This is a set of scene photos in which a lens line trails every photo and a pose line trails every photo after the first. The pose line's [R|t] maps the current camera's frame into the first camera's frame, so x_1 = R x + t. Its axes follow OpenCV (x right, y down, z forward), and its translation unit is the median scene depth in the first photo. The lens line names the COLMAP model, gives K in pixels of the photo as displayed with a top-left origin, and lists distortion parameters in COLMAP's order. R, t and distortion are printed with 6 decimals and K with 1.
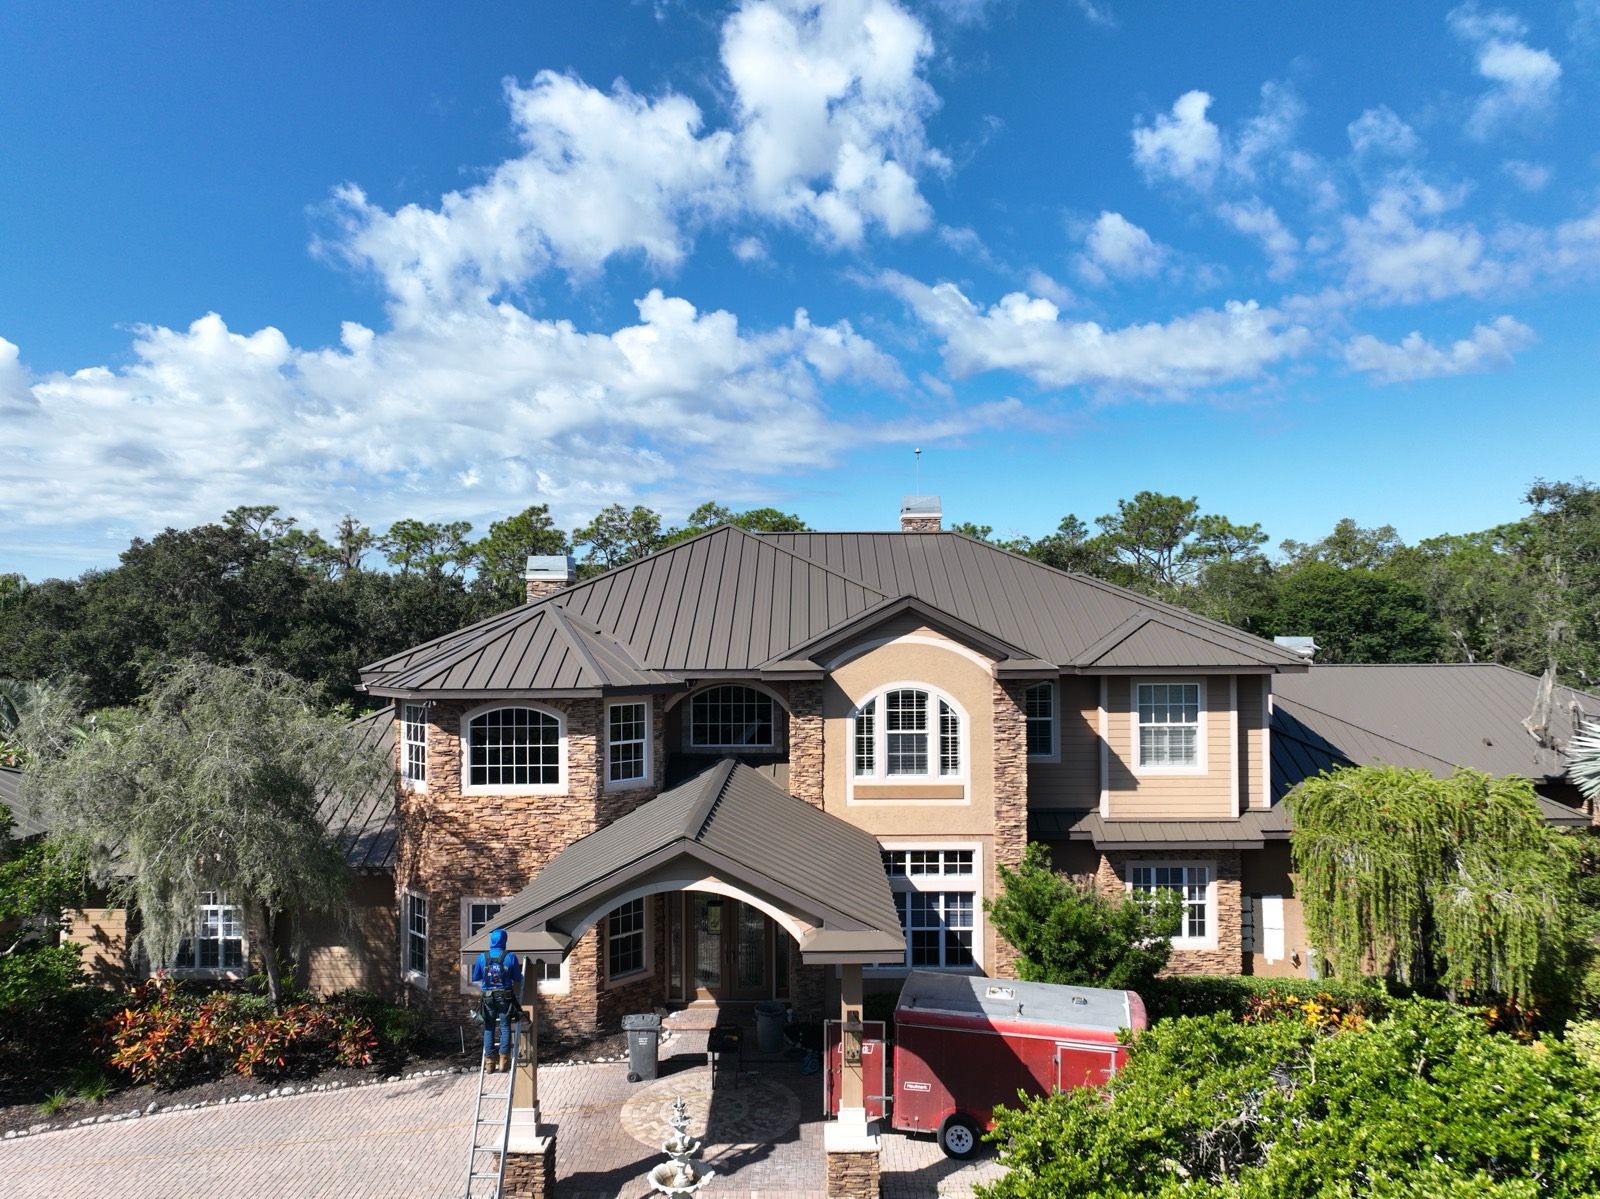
lens RADIAL K [[1126.7, 0, 822.2], [0, 1126.7, 596.7], [0, 0, 1]] dist [-0.003986, 0.018057]
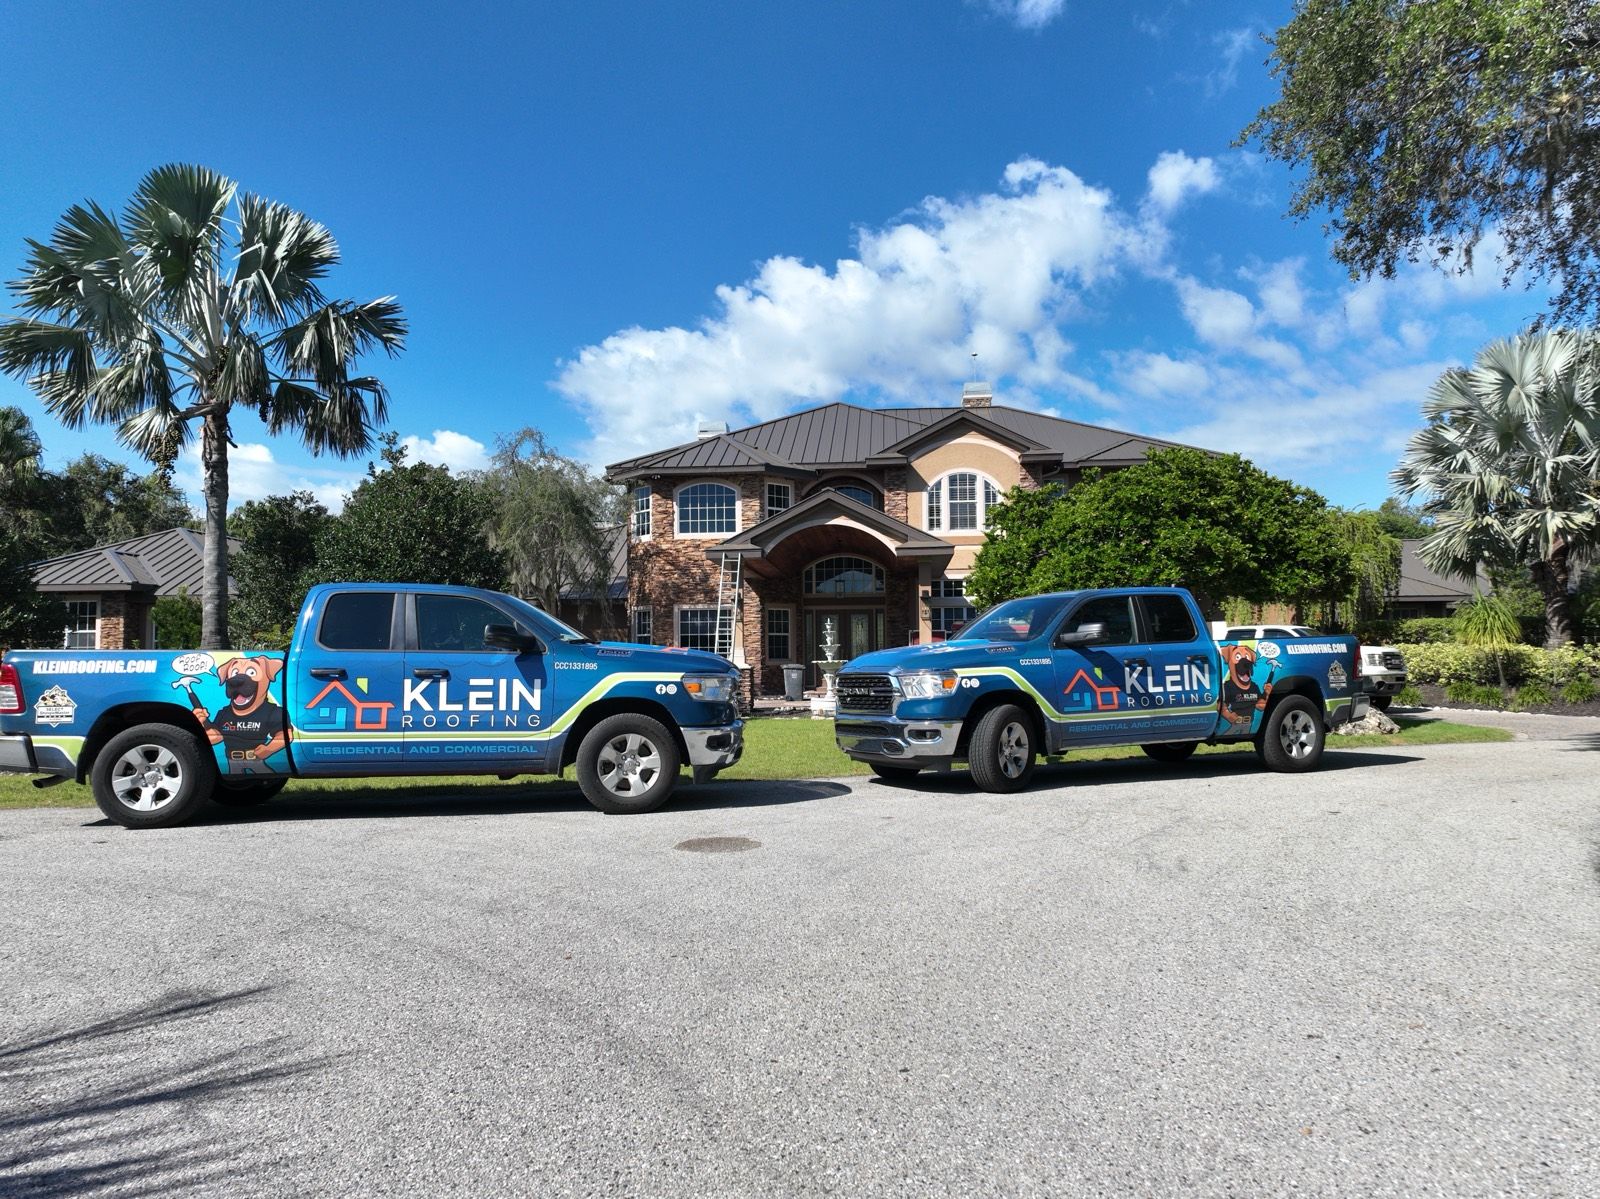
lens RADIAL K [[1126.7, 0, 816.4], [0, 1126.7, 608.1], [0, 0, 1]] dist [-0.003986, 0.018057]
pose [[0.997196, -0.005169, -0.074658, -0.008020], [0.003172, 0.999635, -0.026844, 0.304447], [0.074769, 0.026532, 0.996848, -0.516973]]
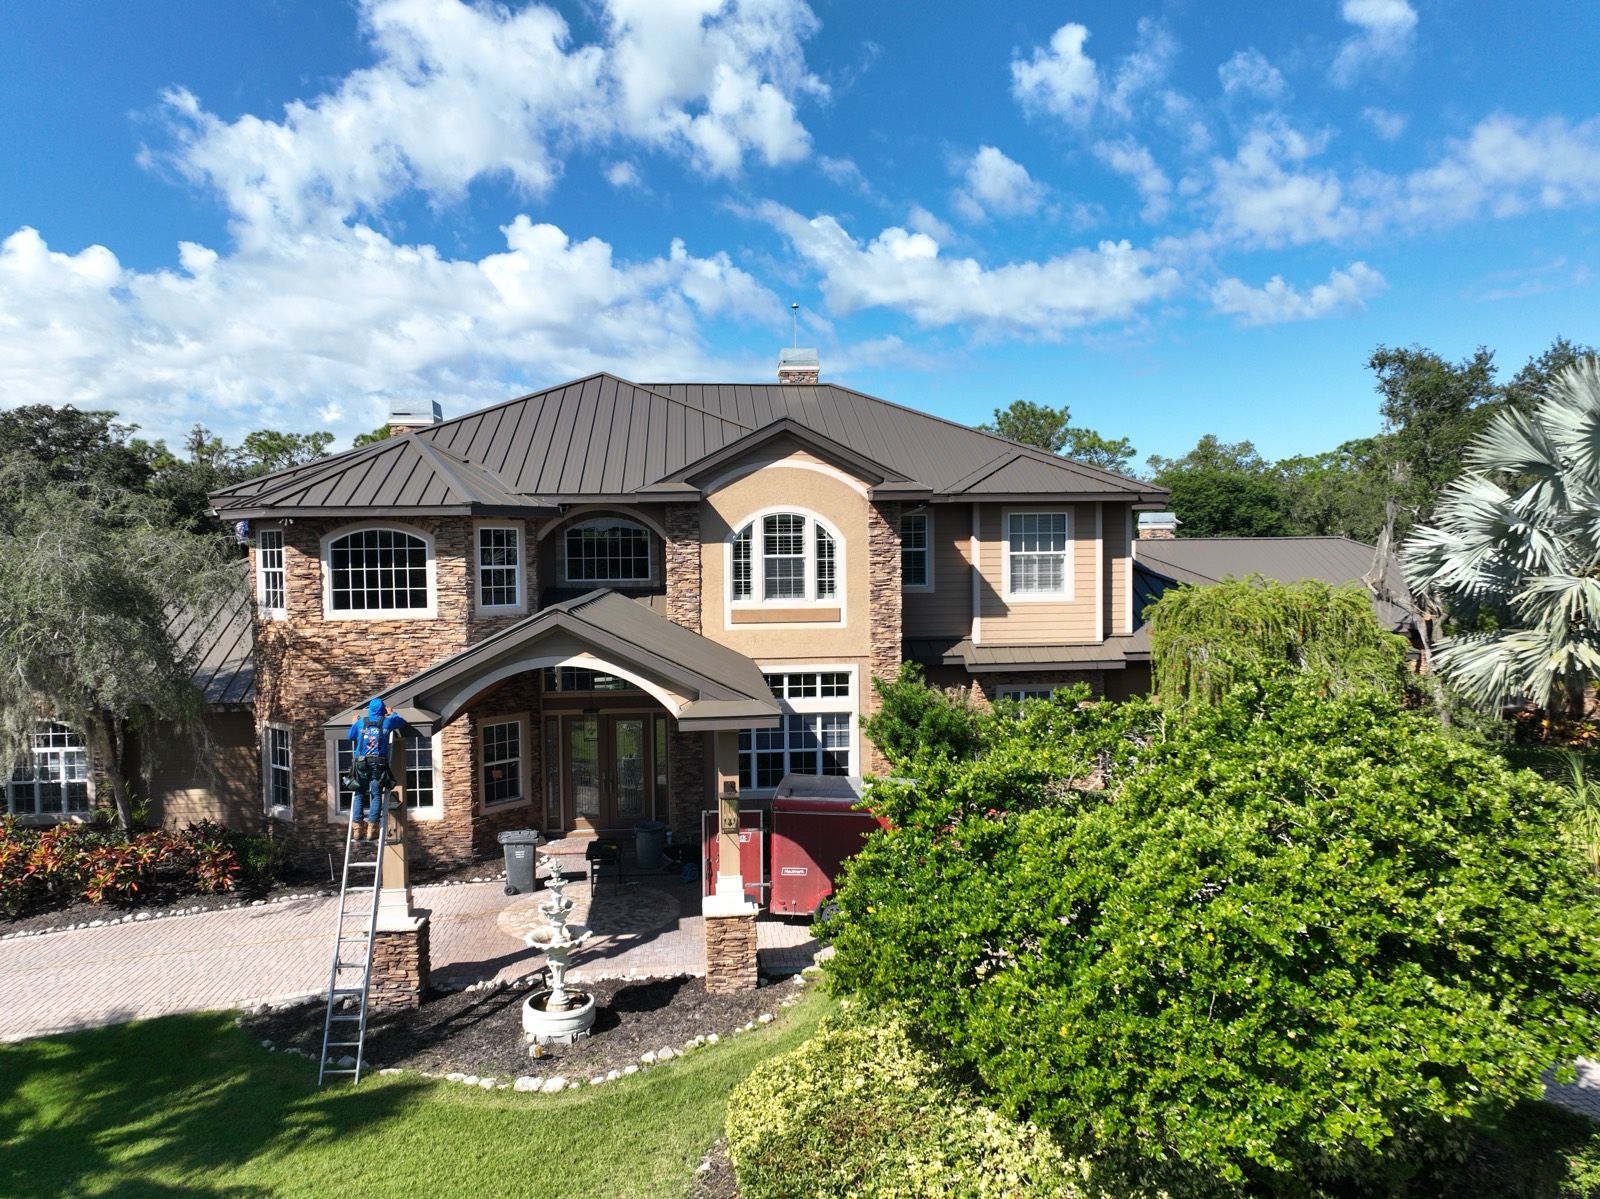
lens RADIAL K [[1126.7, 0, 823.7], [0, 1126.7, 609.2], [0, 0, 1]] dist [-0.003986, 0.018057]
pose [[0.994260, -0.009739, 0.106544, 0.003131], [0.002597, 0.997752, 0.066966, 0.100436], [-0.106957, -0.066305, 0.992050, -0.002398]]
